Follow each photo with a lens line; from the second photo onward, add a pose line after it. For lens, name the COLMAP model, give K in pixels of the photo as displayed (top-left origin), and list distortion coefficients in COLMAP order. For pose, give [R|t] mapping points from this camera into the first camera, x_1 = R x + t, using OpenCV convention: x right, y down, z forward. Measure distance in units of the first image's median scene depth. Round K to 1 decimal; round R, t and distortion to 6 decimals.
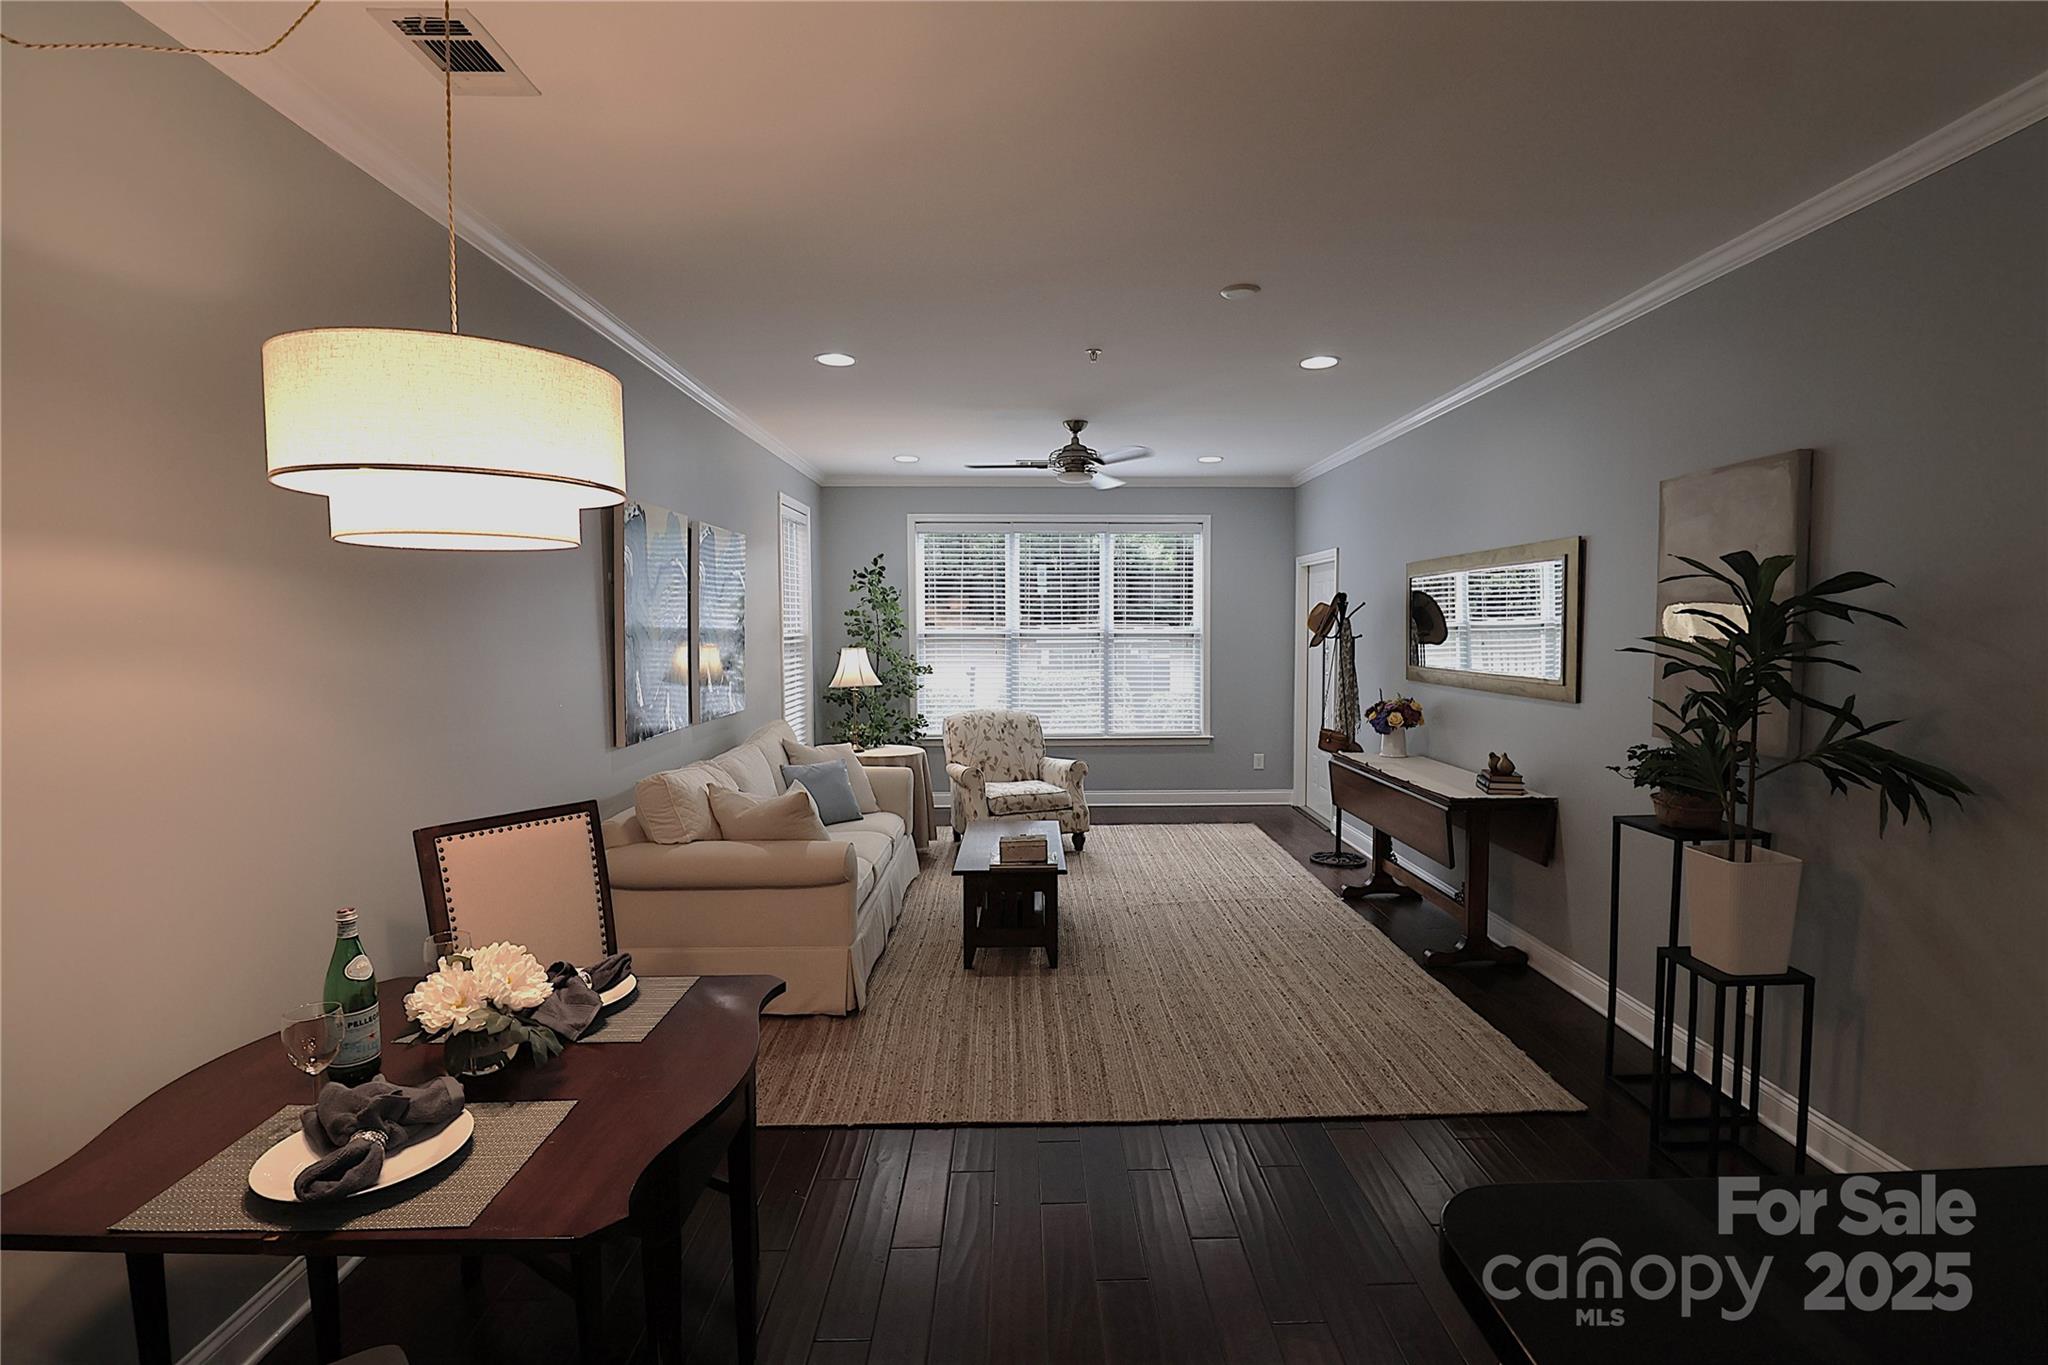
lens RADIAL K [[955.0, 0, 1020.9], [0, 955.0, 688.4], [0, 0, 1]] dist [0.001737, -0.001380]
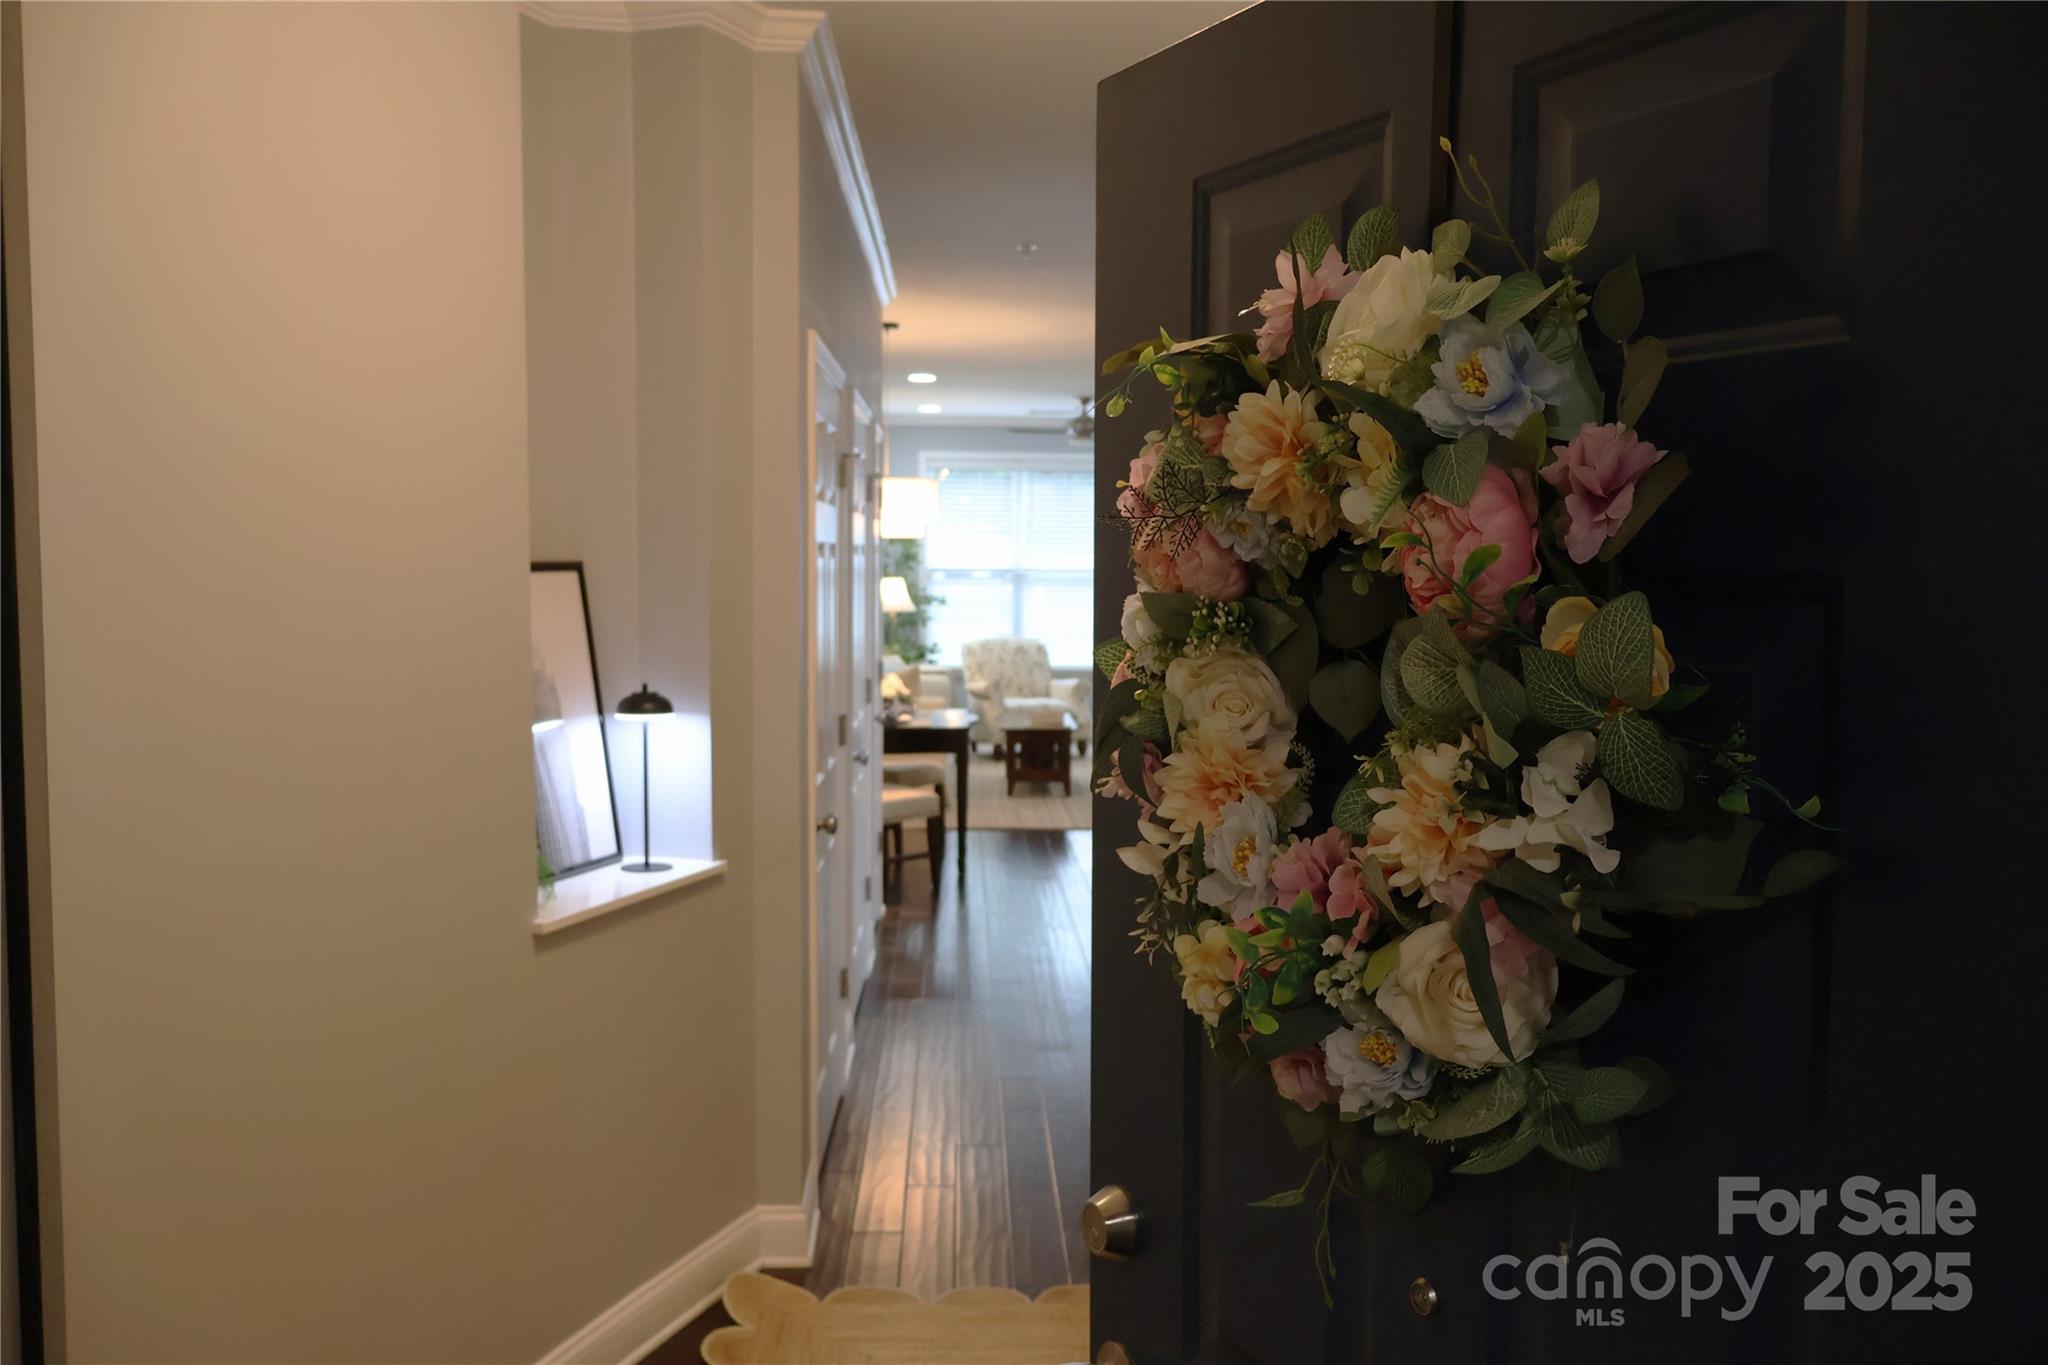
lens RADIAL K [[1703.2, 0, 1024.9], [0, 1703.2, 681.6], [0, 0, 1]] dist [0.049416, -0.003028]
pose [[0.999022, 0.019499, 0.039684, -0.088128], [-0.019915, 0.999751, 0.010097, 0.056249], [-0.039477, -0.010877, 0.999161, -1.024630]]
